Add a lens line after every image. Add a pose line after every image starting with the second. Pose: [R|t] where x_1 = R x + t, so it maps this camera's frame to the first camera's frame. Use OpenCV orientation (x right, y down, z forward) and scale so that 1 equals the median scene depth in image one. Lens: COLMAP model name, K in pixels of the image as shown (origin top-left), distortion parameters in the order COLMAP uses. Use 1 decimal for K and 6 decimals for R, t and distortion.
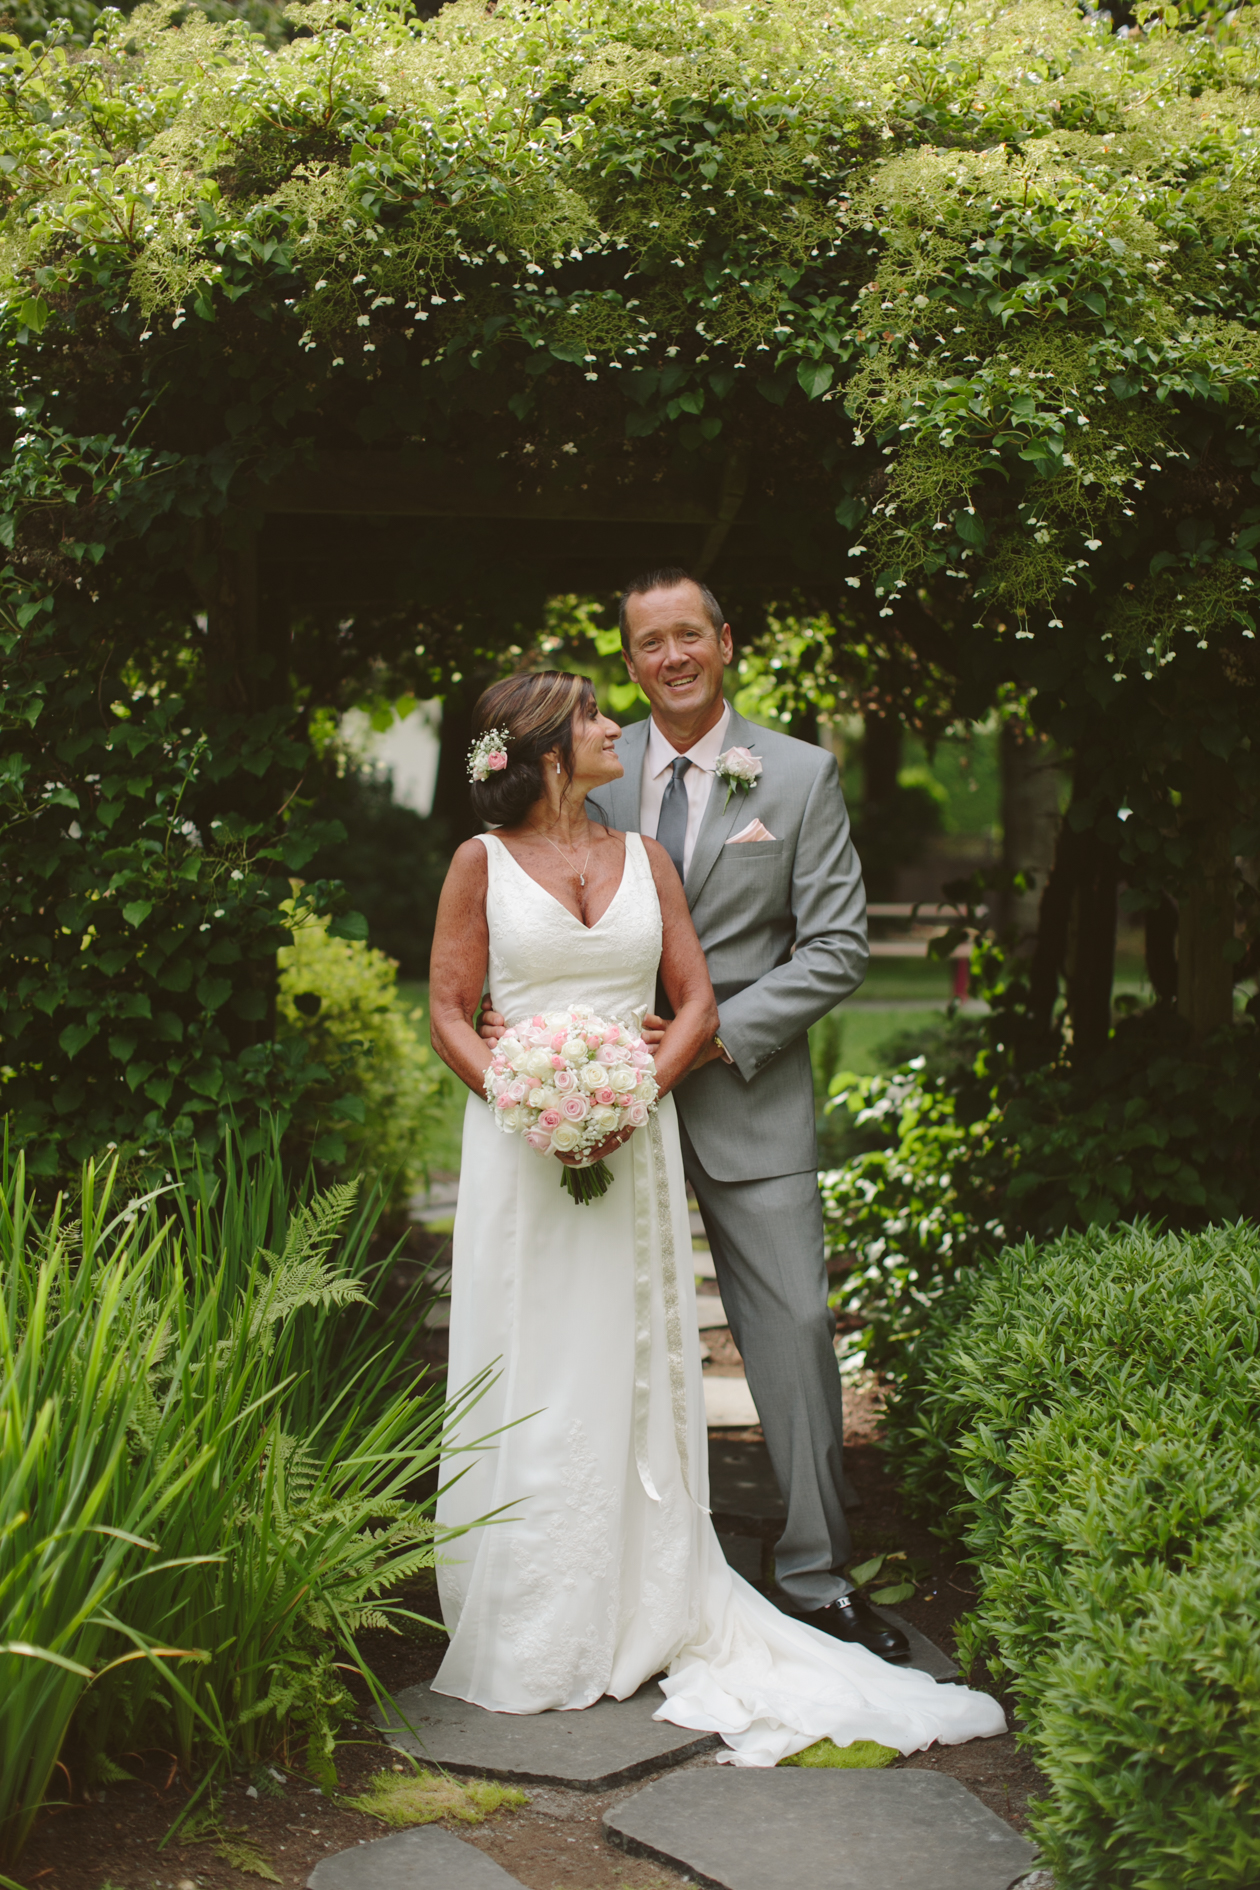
lens RADIAL K [[2722.0, 0, 630.0], [0, 2722.0, 945.0], [0, 0, 1]] dist [-0.237024, 0.593951]
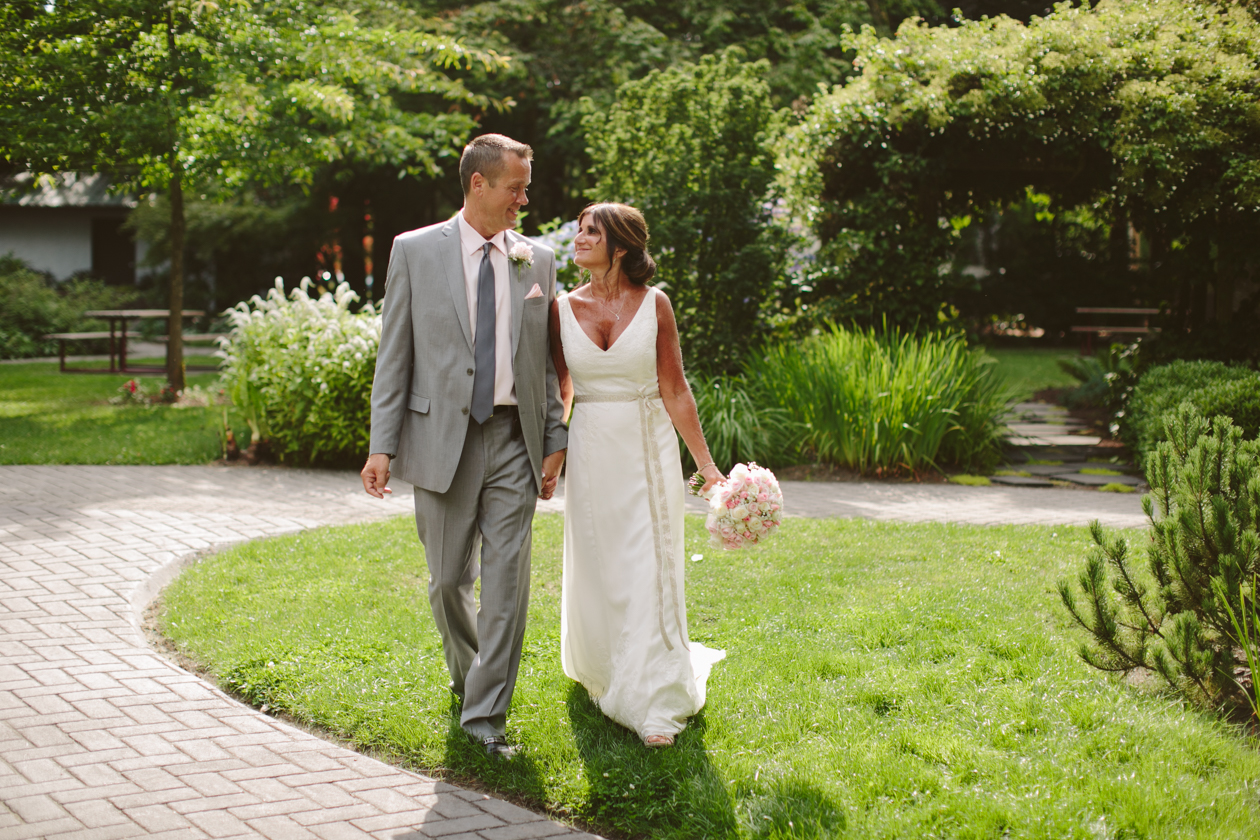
lens RADIAL K [[1867.2, 0, 630.0], [0, 1867.2, 420.0], [0, 0, 1]] dist [-0.230294, 0.559166]
pose [[0.980520, 0.016282, -0.195741, -0.075889], [-0.010029, 0.999409, 0.032895, 0.106556], [0.196161, -0.030291, 0.980104, -1.731779]]
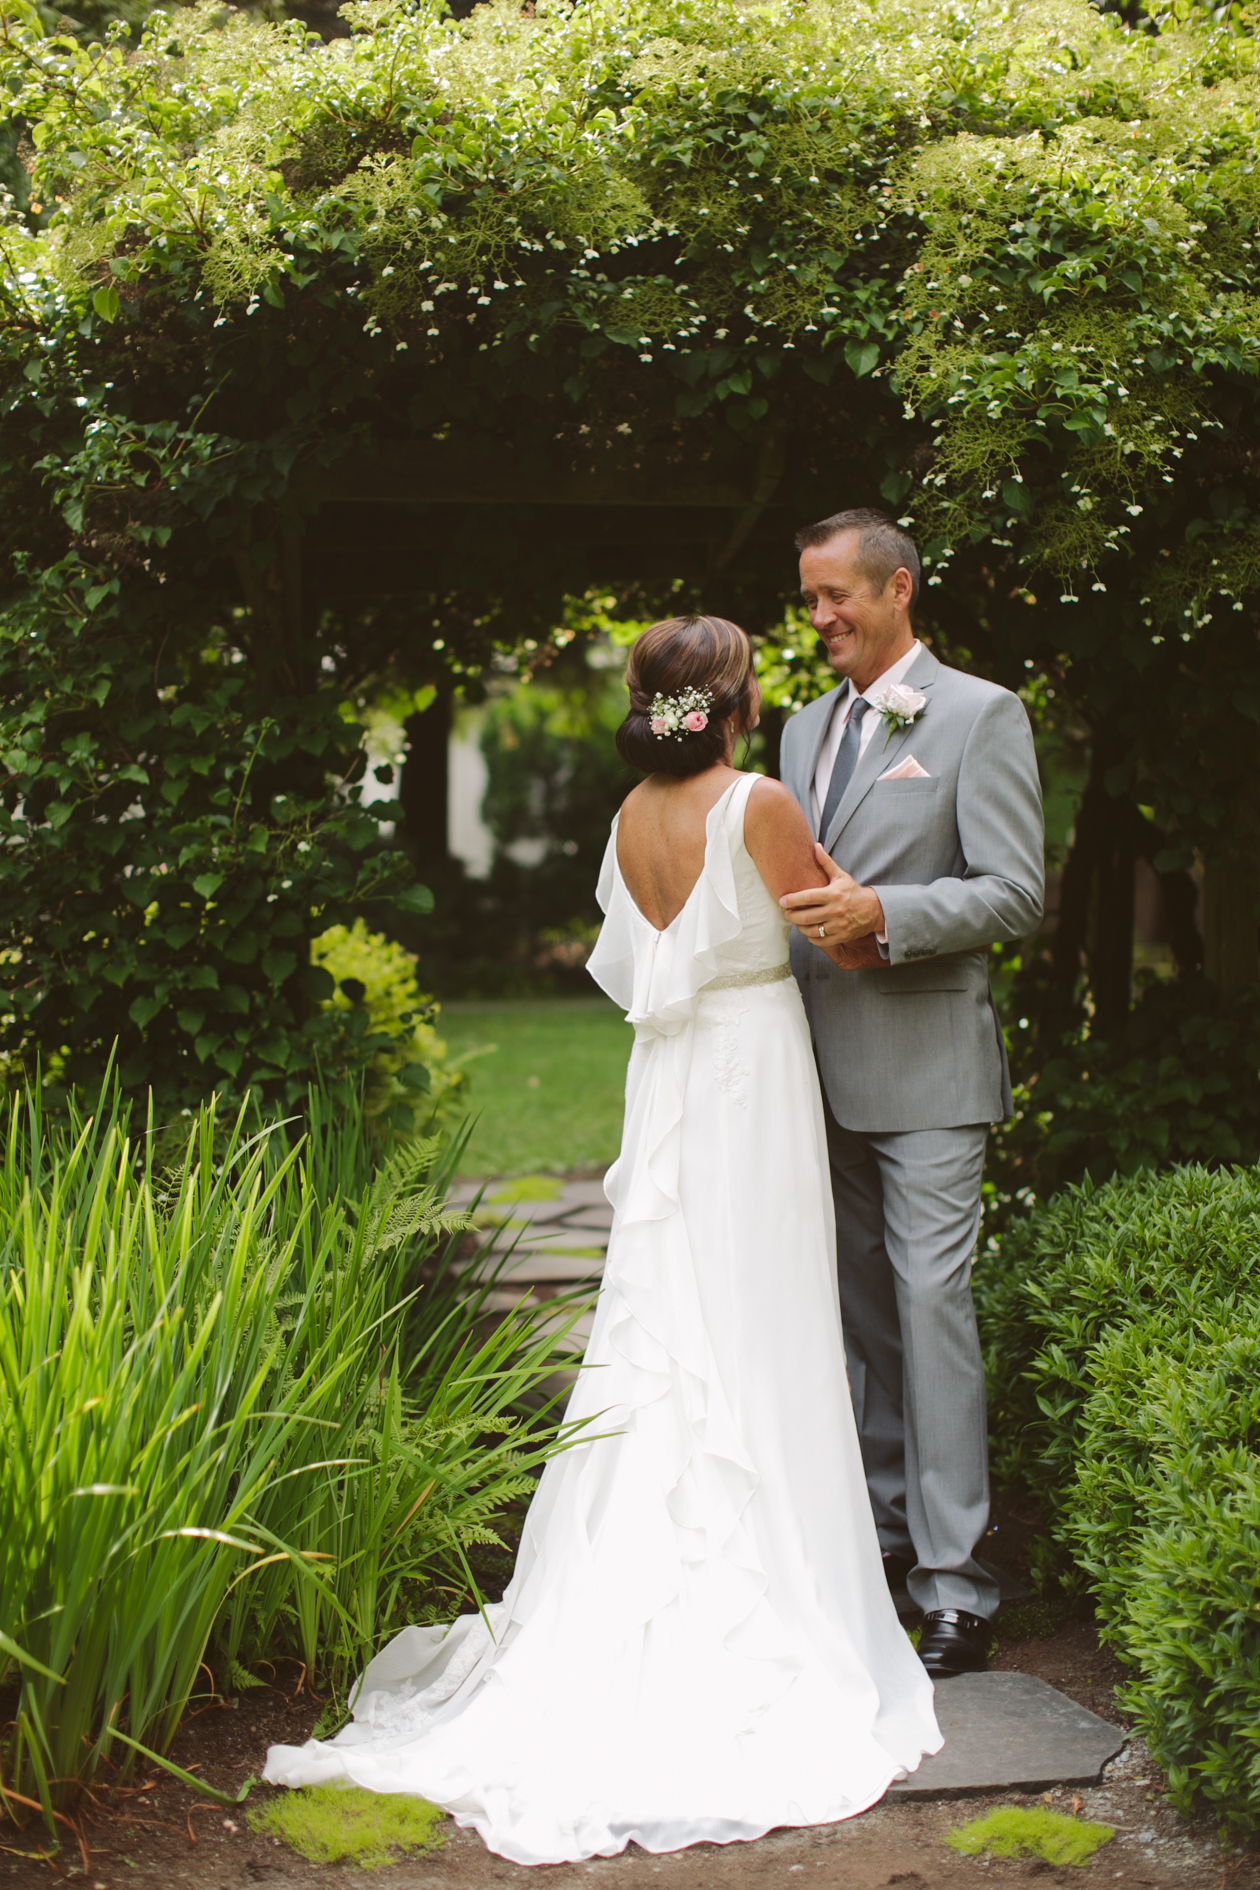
lens RADIAL K [[2800.8, 0, 630.0], [0, 2800.8, 945.0], [0, 0, 1]] dist [-0.230294, 0.559166]
pose [[0.999718, -0.016508, 0.017088, -0.043250], [0.016719, 0.999785, -0.012275, 0.028763], [-0.016881, 0.012558, 0.999779, -0.066894]]
